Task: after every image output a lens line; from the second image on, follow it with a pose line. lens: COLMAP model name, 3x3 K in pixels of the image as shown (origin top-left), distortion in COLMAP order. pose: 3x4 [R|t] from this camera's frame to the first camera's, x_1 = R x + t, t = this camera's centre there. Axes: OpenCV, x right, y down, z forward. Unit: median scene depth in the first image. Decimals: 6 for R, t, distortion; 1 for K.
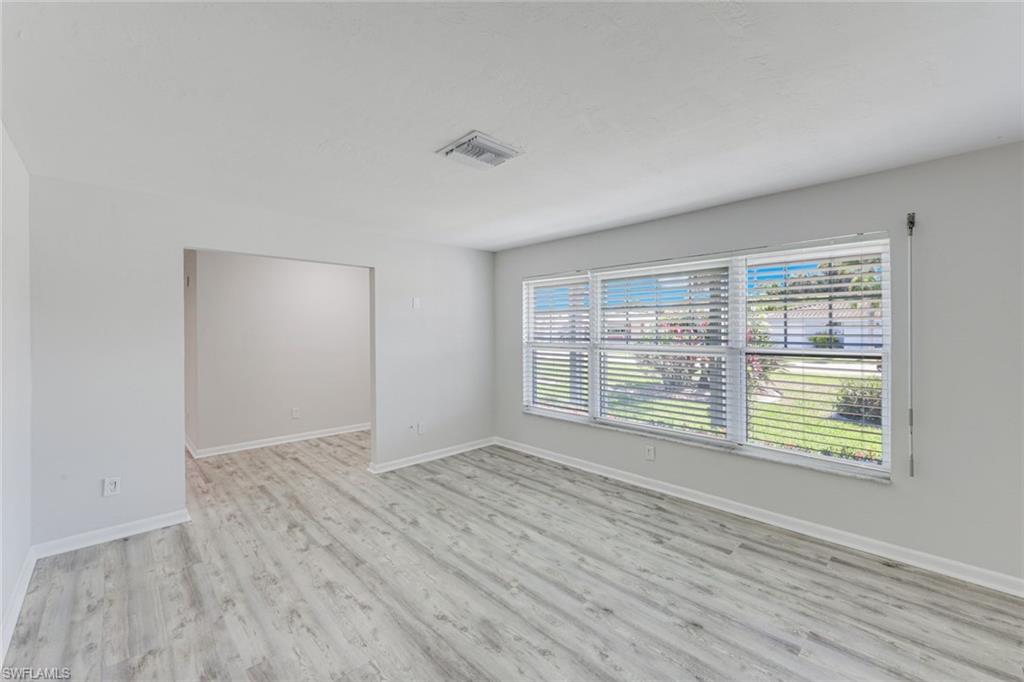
lens RADIAL K [[415.6, 0, 510.8], [0, 415.6, 333.2], [0, 0, 1]] dist [-0.005969, 0.000914]
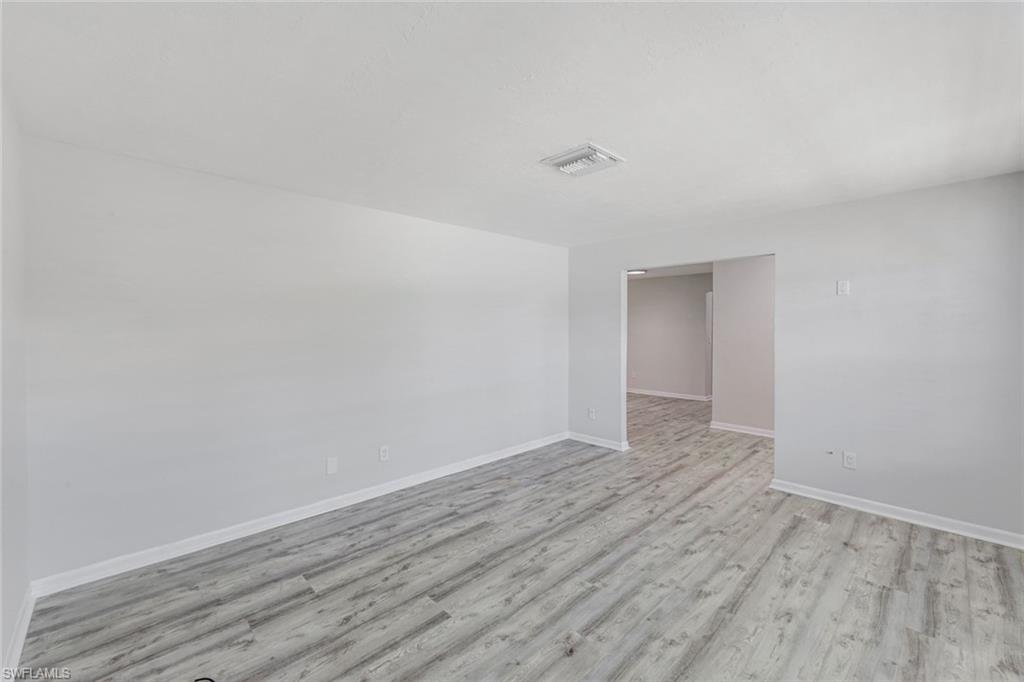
lens RADIAL K [[415.6, 0, 508.2], [0, 415.6, 339.5], [0, 0, 1]] dist [-0.005969, 0.000914]
pose [[0.001745, 0.037426, -0.999298, 0.757033], [-0.005829, 0.999283, 0.037416, -0.008425], [0.999981, 0.005760, 0.001962, 0.611739]]
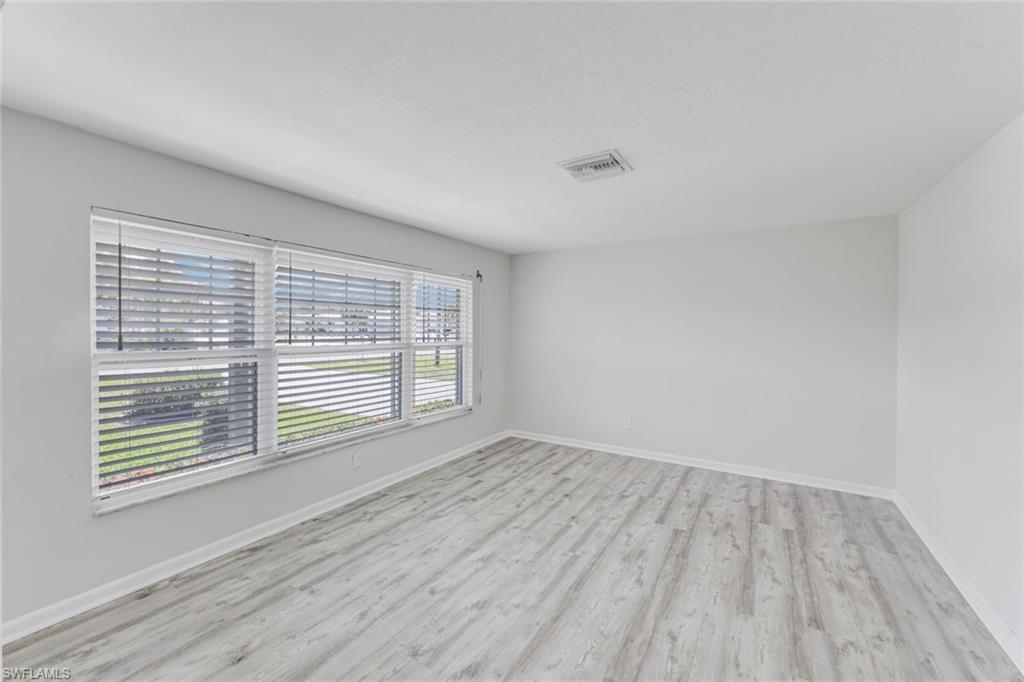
lens RADIAL K [[415.6, 0, 505.4], [0, 415.6, 337.3], [0, 0, 1]] dist [-0.005969, 0.000914]
pose [[-0.245641, -0.016803, 0.969215, -0.810893], [0.002710, 0.999834, 0.018020, -0.006233], [-0.969357, 0.007053, -0.245554, 1.131684]]
